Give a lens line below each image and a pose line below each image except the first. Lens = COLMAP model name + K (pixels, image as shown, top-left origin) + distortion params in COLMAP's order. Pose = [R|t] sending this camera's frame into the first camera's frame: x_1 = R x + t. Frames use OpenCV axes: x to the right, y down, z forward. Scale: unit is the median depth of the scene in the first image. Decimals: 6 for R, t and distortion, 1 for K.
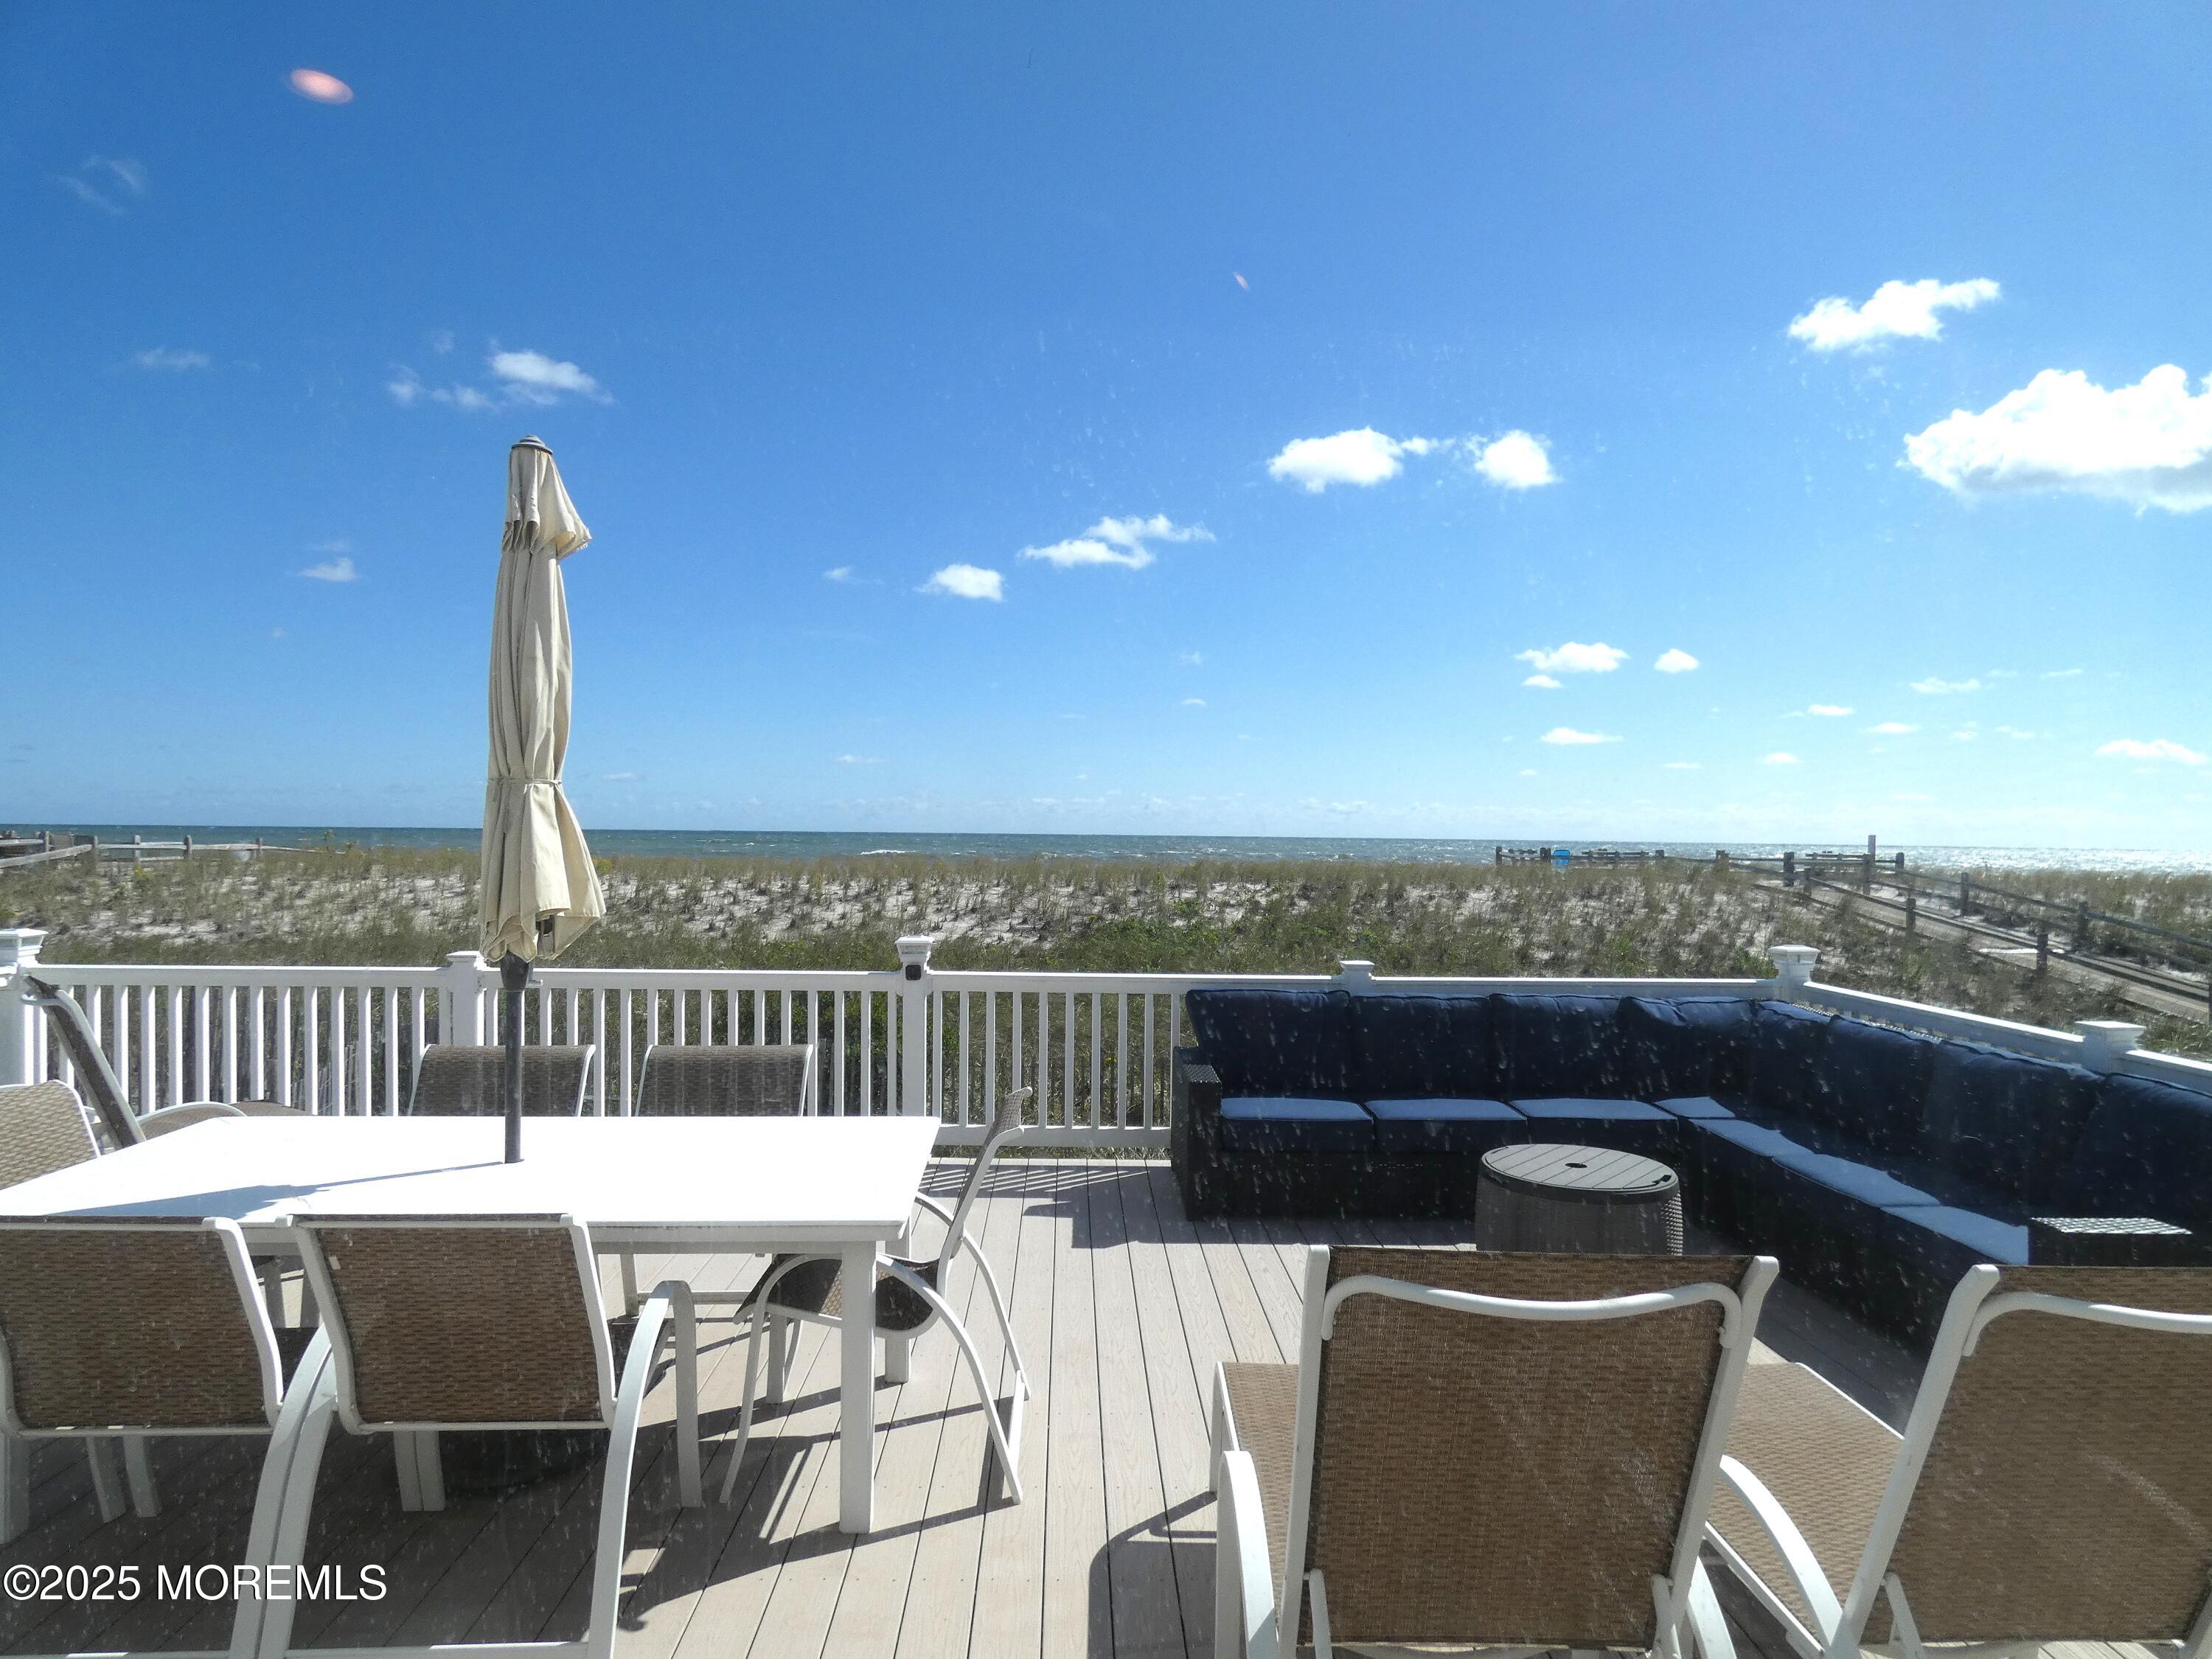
lens RADIAL K [[1322.5, 0, 1103.6], [0, 1322.5, 821.6], [0, 0, 1]] dist [-0.006592, -0.000947]
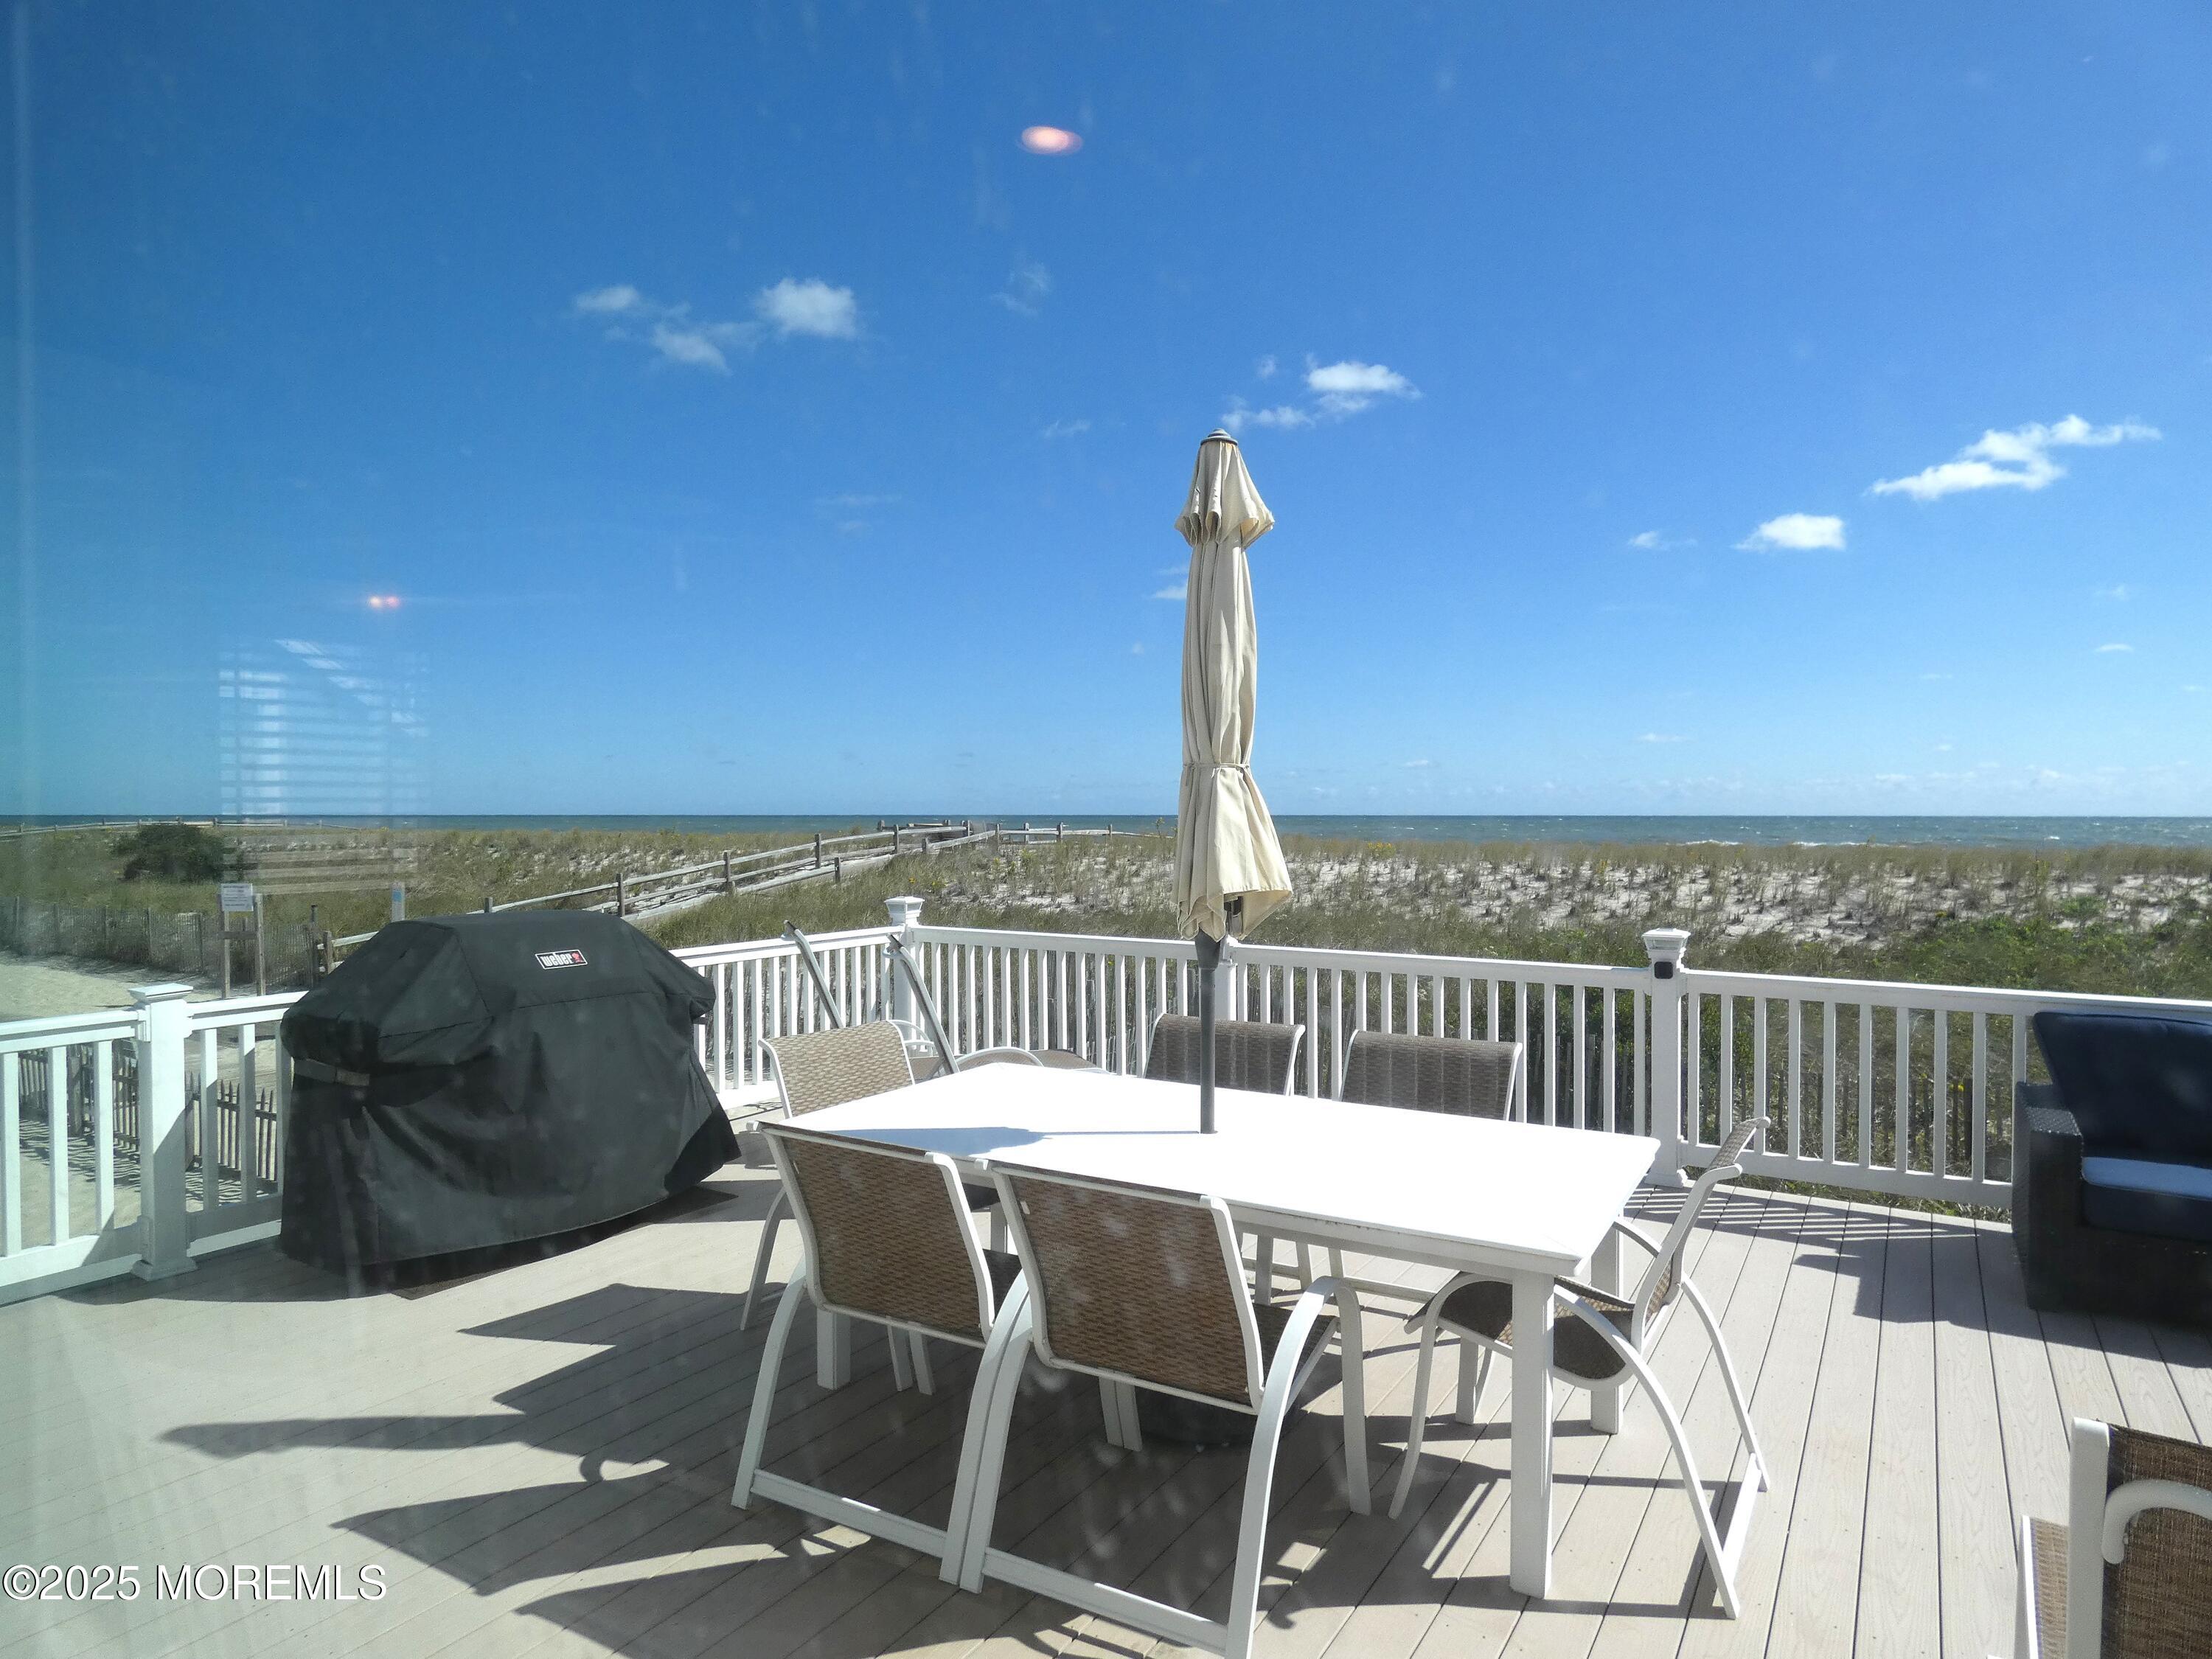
lens RADIAL K [[1322.5, 0, 1103.6], [0, 1322.5, 821.6], [0, 0, 1]] dist [-0.006592, -0.000947]
pose [[0.835094, -0.006476, -0.550069, 0.008685], [0.012775, 0.999889, 0.007623, 0.000624], [0.549959, -0.013393, 0.835084, 0.013277]]
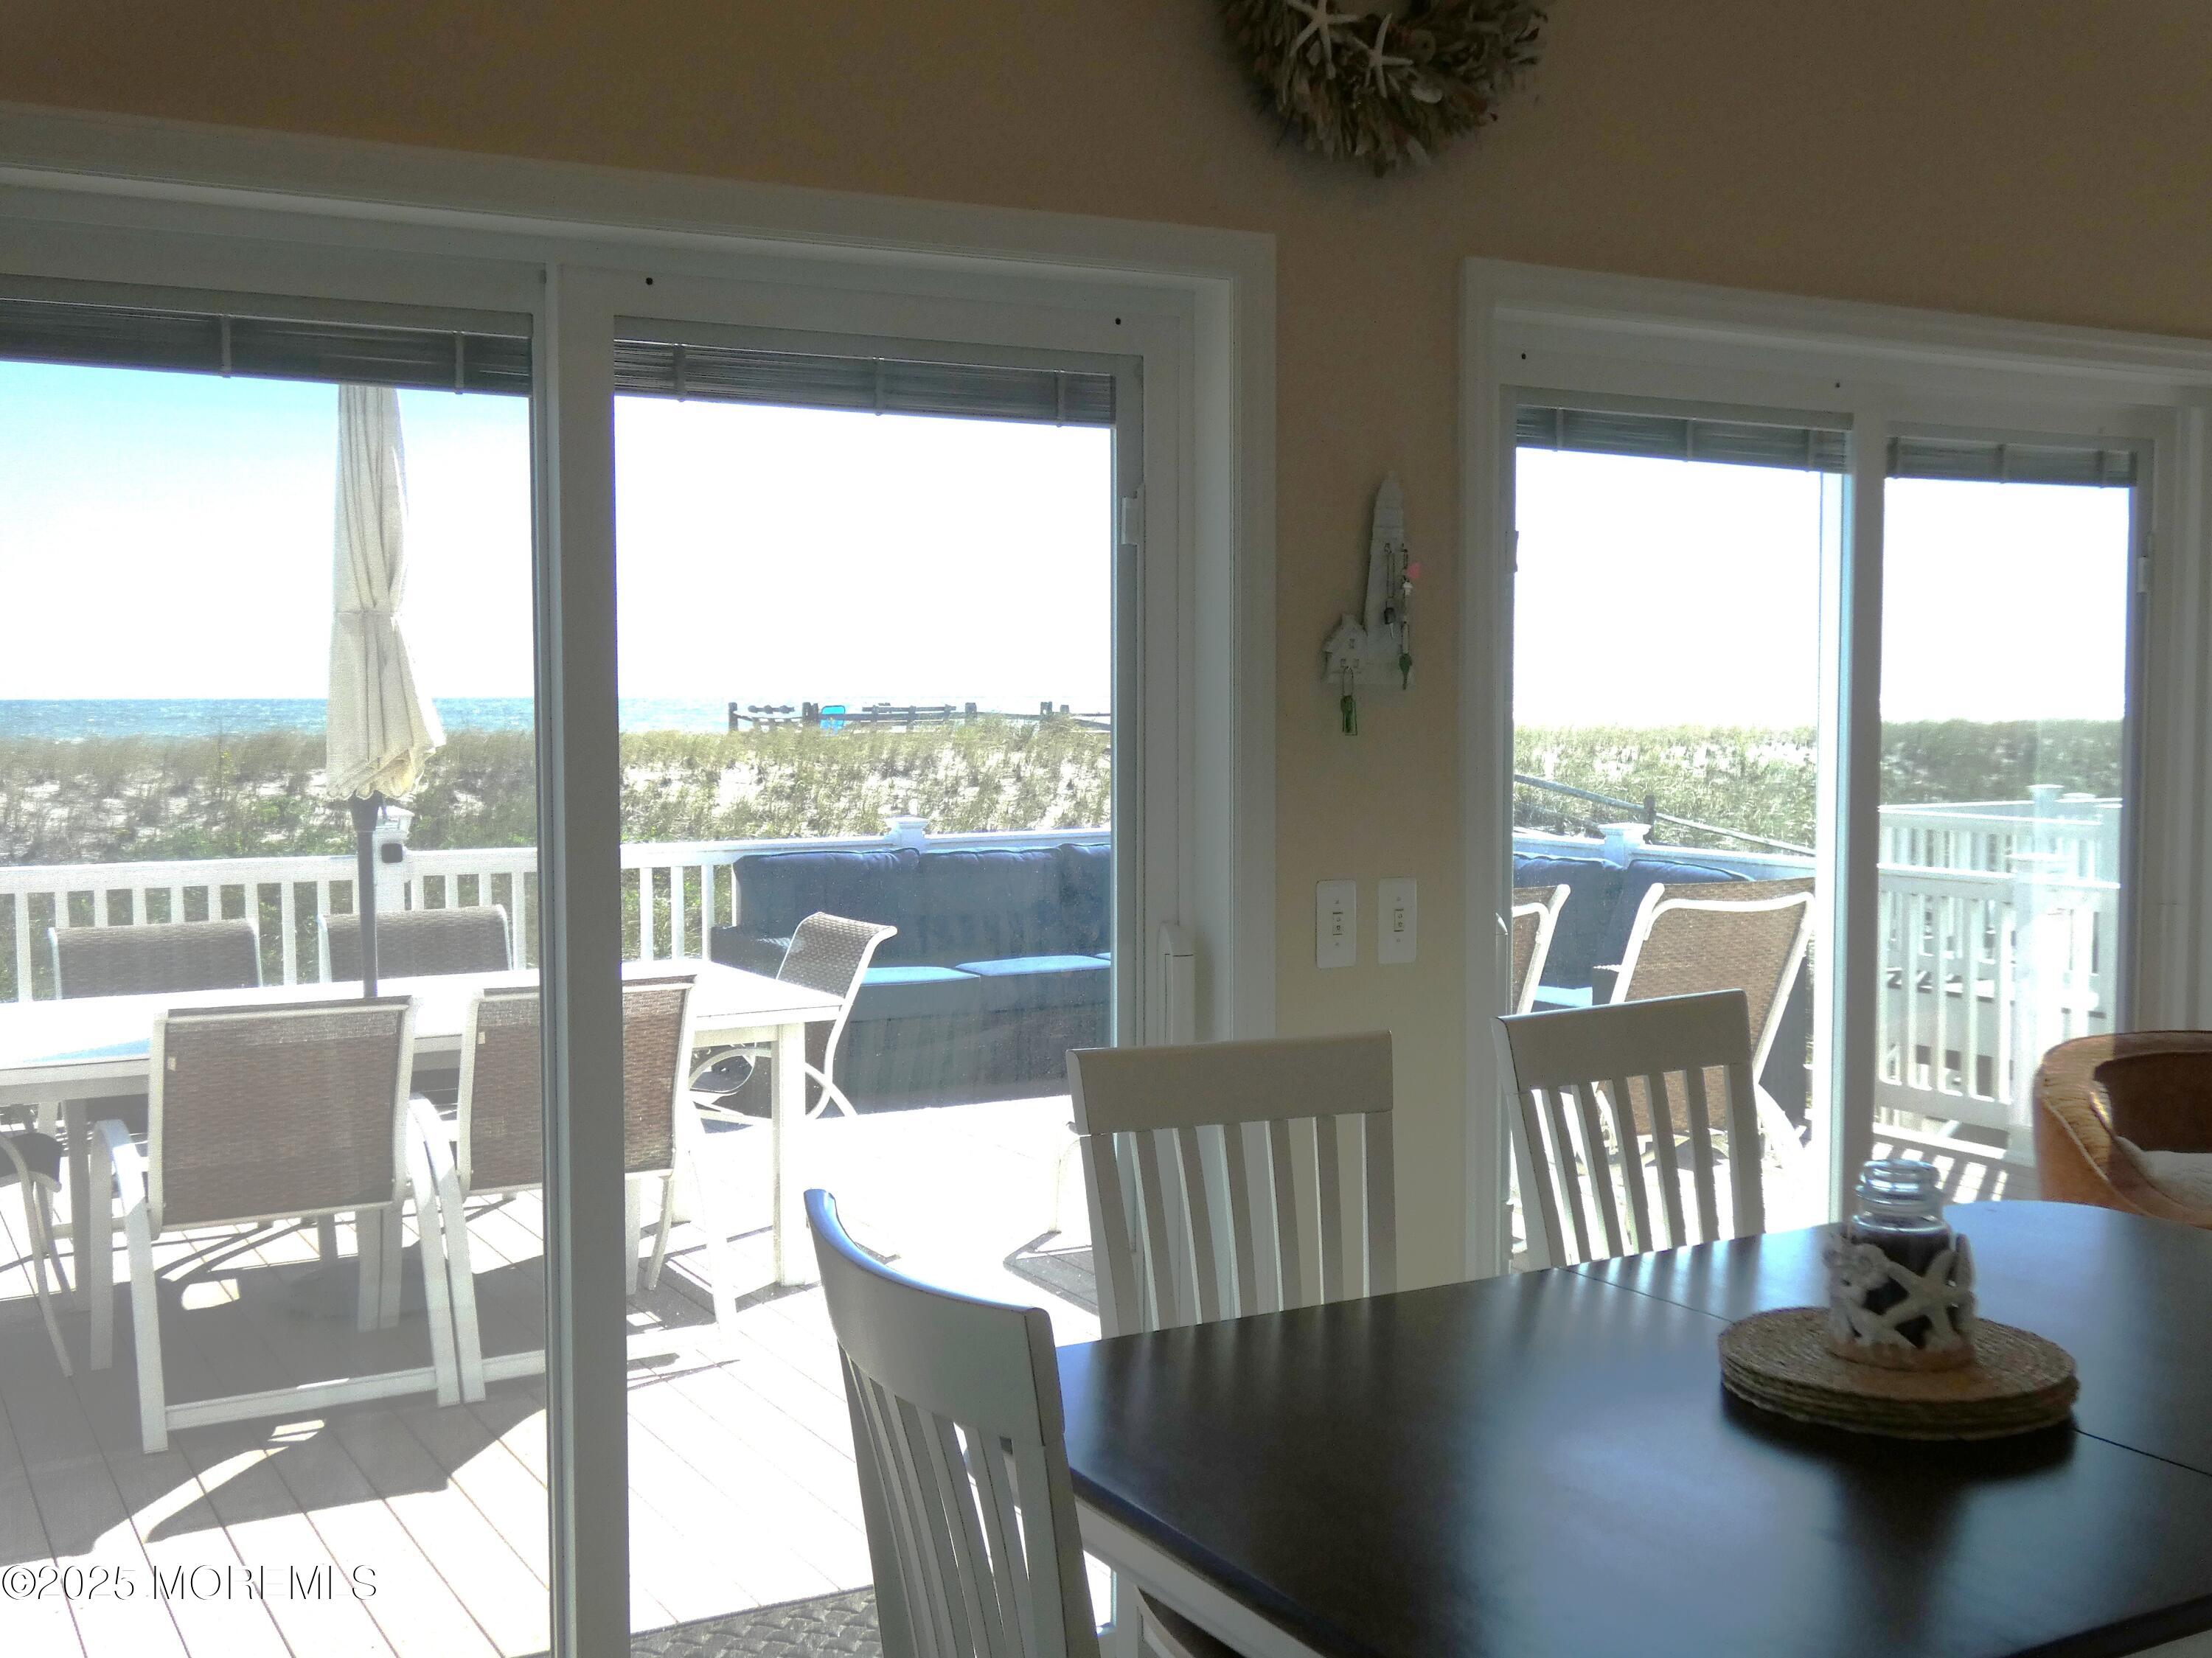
lens RADIAL K [[2341.6, 0, 1106.0], [0, 2341.6, 829.0], [0, 0, 1]] dist [-0.017541, -0.012473]
pose [[0.881546, -0.043169, 0.470120, -0.107260], [0.010475, 0.997354, 0.071941, 0.001301], [-0.471982, -0.058495, 0.879665, -0.105394]]
